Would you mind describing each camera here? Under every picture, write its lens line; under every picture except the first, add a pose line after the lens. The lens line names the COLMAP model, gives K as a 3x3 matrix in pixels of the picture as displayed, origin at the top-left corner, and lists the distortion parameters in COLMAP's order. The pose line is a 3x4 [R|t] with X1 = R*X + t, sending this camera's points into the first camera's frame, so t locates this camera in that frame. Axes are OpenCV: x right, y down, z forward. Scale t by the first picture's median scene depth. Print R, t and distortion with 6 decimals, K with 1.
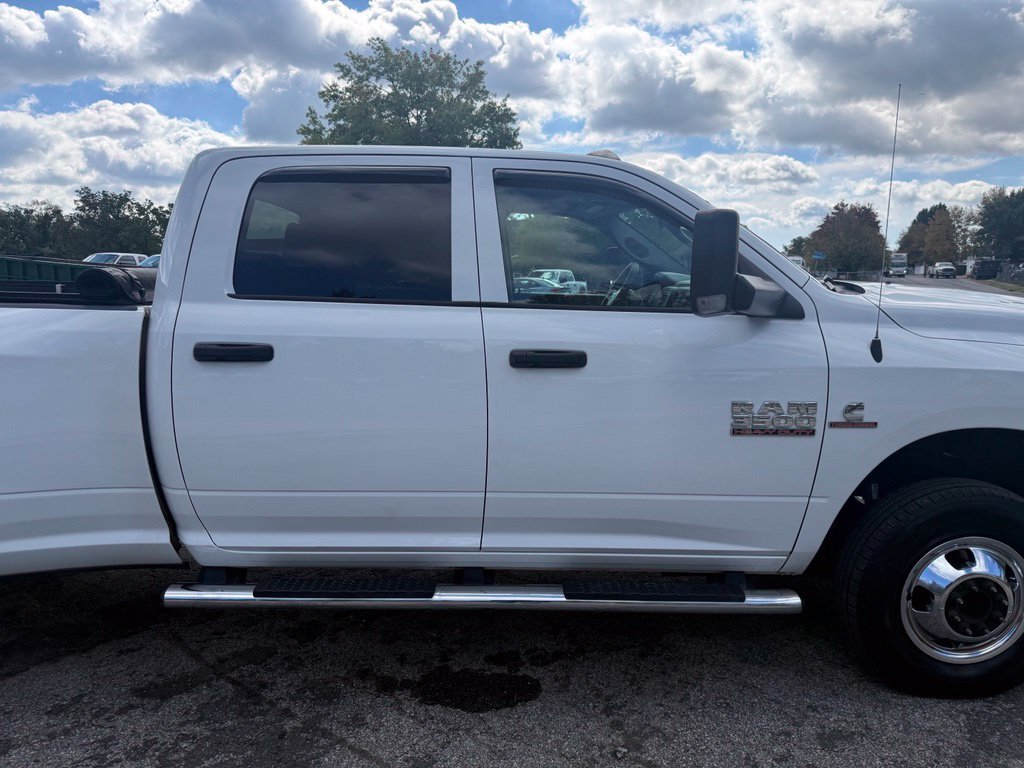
lens RADIAL K [[722.6, 0, 514.7], [0, 722.6, 384.9], [0, 0, 1]] dist [0.023112, -0.031523]
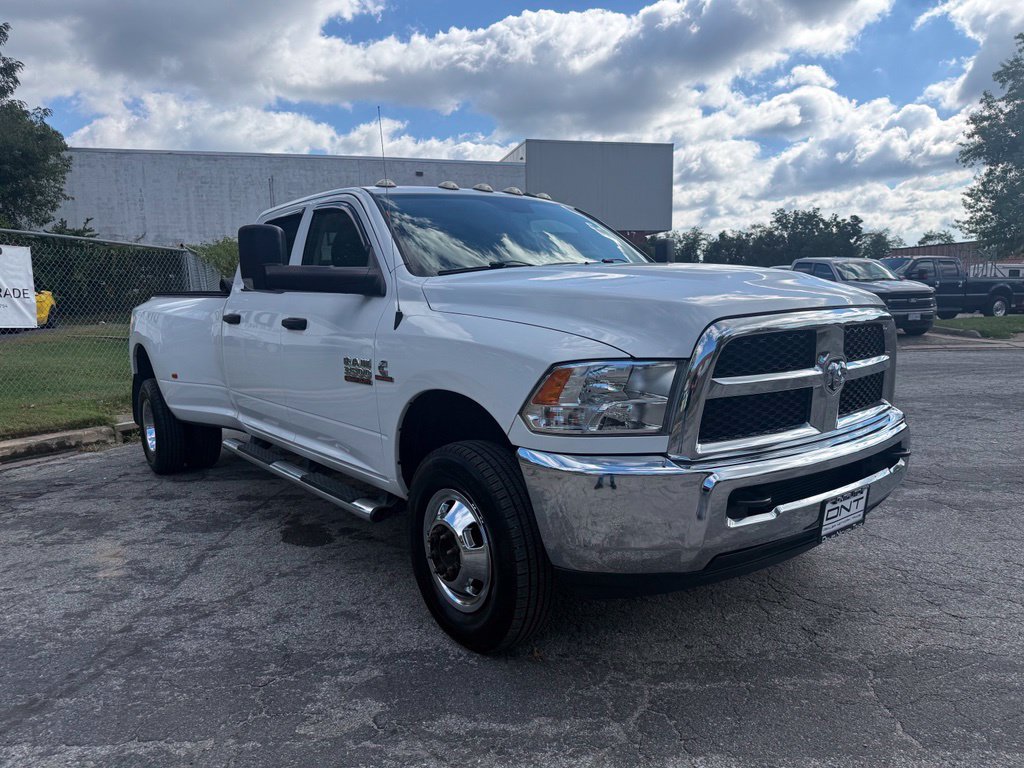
lens RADIAL K [[722.6, 0, 514.7], [0, 722.6, 384.9], [0, 0, 1]] dist [0.023112, -0.031523]
pose [[0.614716, 0.075051, -0.785170, 0.107809], [-0.087441, 0.995811, 0.026727, 0.000988], [0.783887, 0.052226, 0.618703, 0.027421]]
